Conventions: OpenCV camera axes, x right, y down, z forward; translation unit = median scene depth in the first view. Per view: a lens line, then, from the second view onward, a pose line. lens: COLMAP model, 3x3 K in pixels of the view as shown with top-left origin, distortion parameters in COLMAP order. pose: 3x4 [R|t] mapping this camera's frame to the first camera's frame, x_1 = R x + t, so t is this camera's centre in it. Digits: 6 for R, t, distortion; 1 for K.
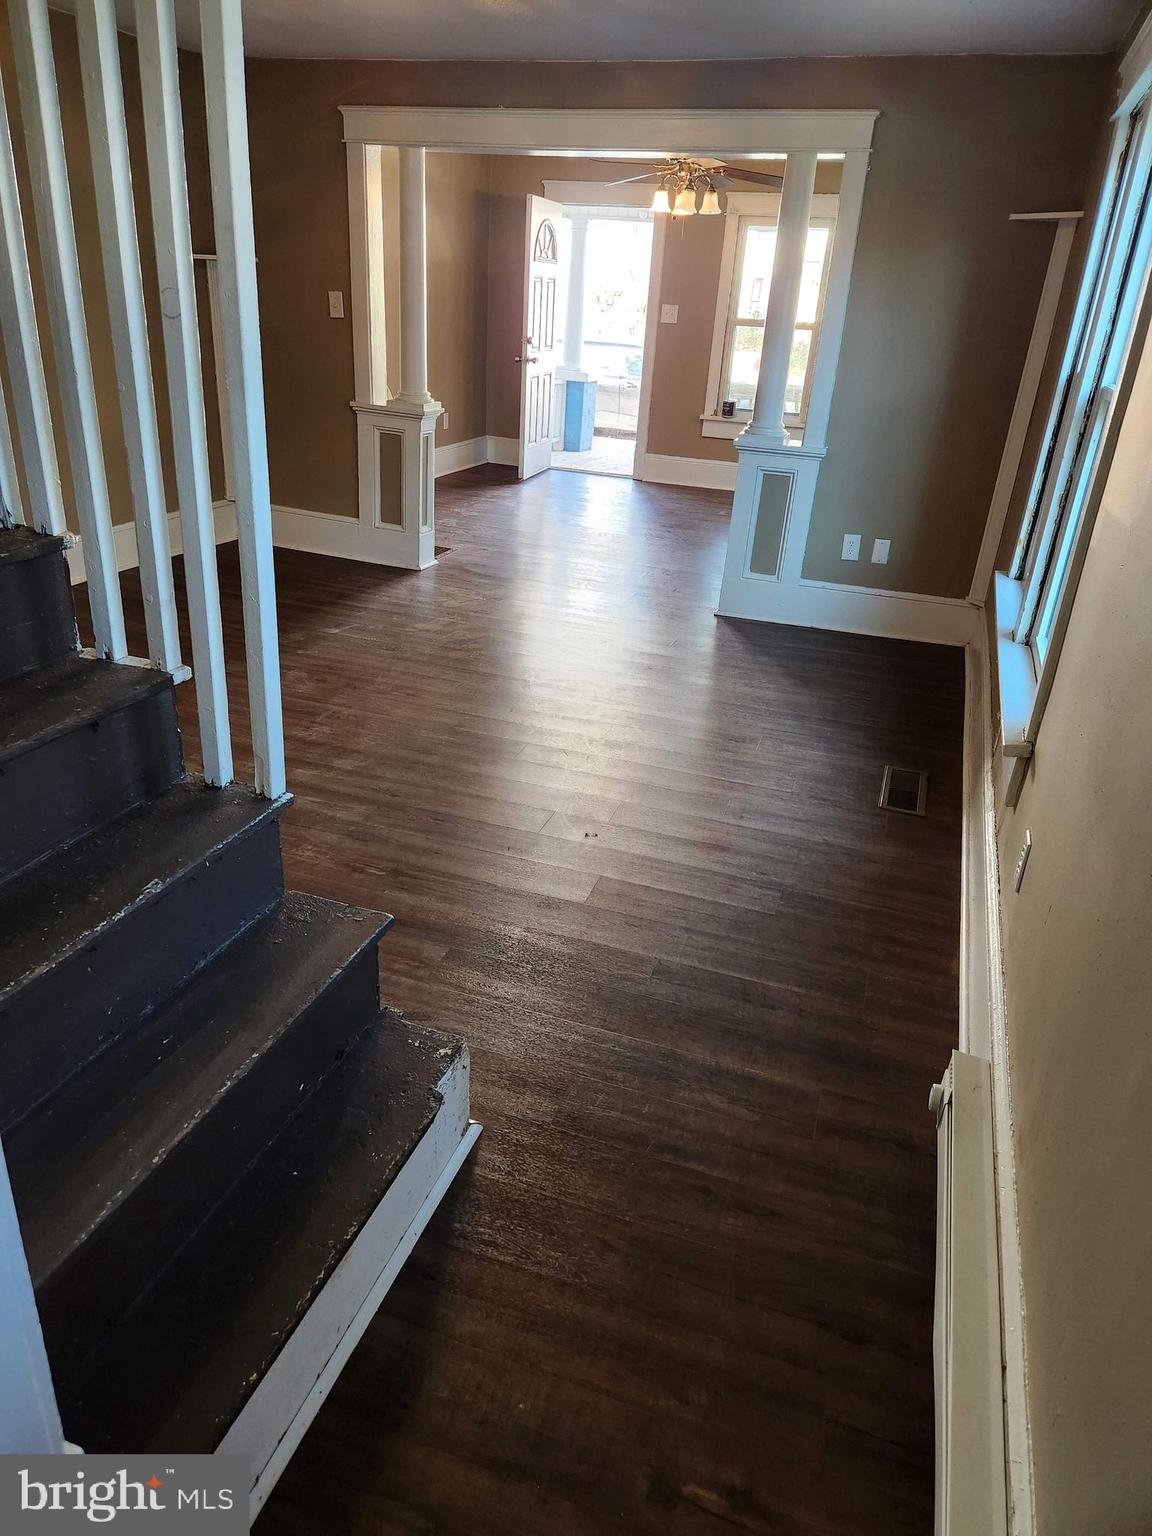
lens RADIAL K [[1020.3, 0, 576.3], [0, 1020.3, 748.7], [0, 0, 1]] dist [0.074963, -0.055741]
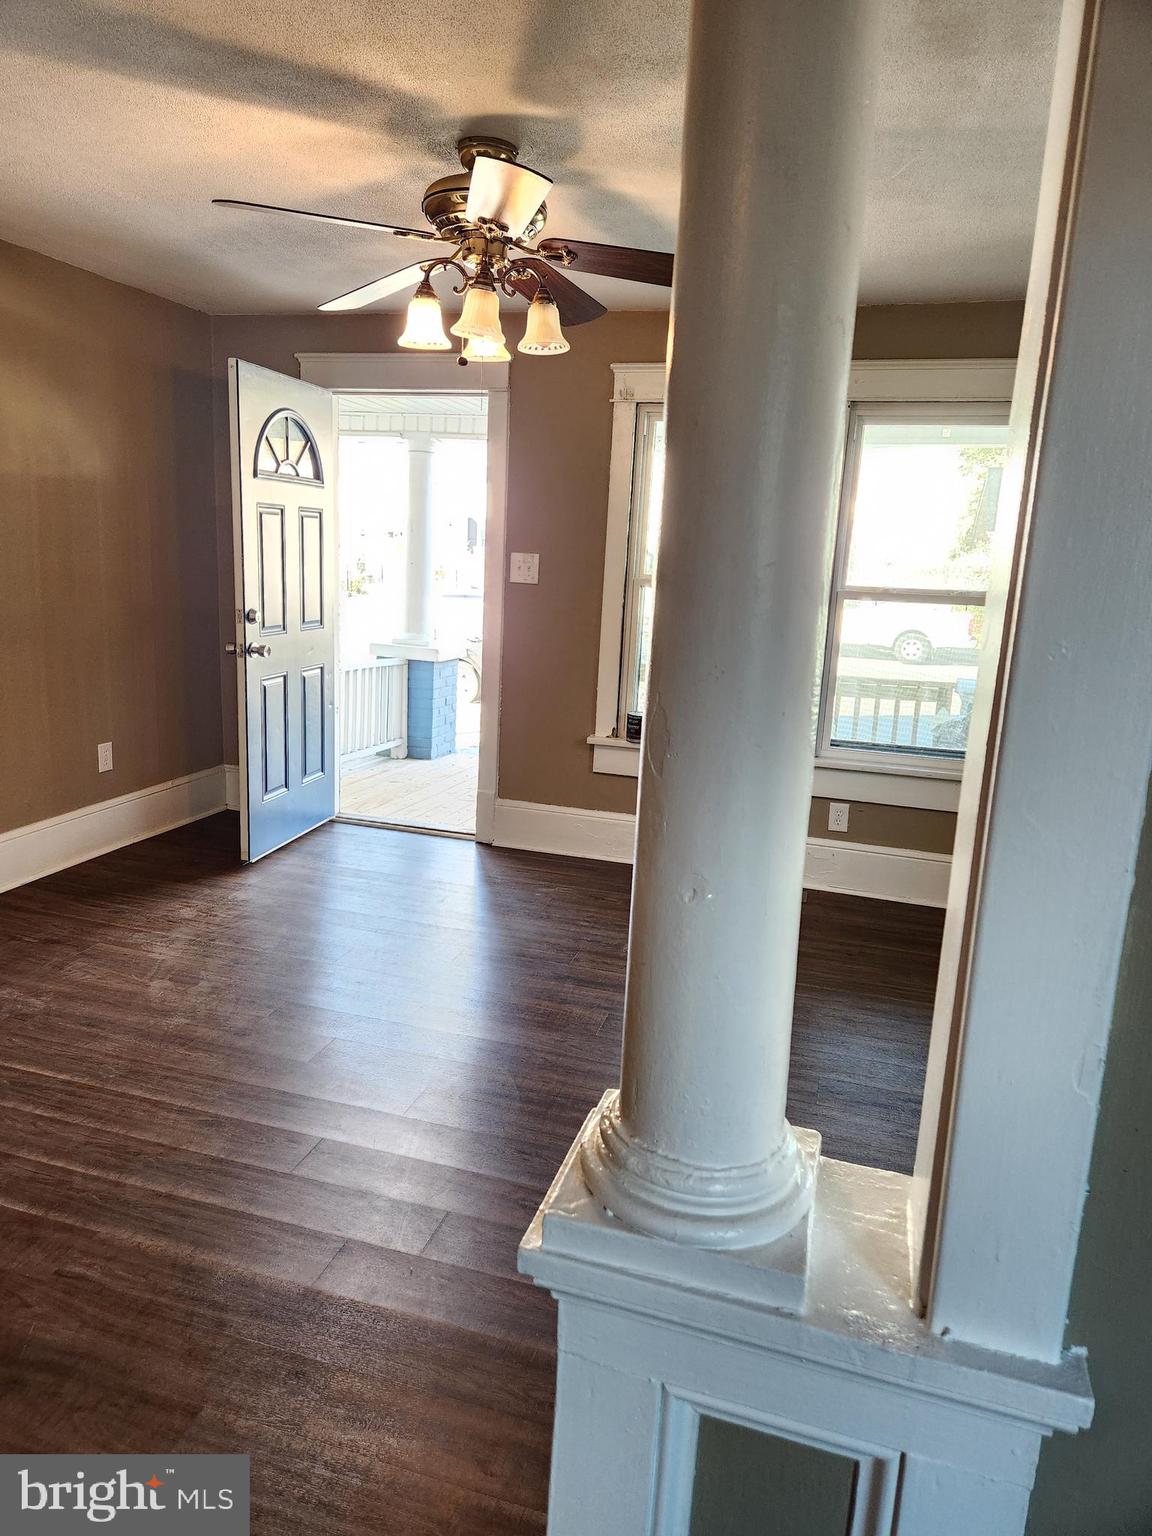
lens RADIAL K [[1020.3, 0, 576.3], [0, 1020.3, 748.7], [0, 0, 1]] dist [0.074963, -0.055741]
pose [[0.998921, -0.015630, 0.043732, 0.093626], [0.024800, 0.975689, -0.217753, -0.206314], [-0.039265, 0.218603, 0.975024, 0.484805]]
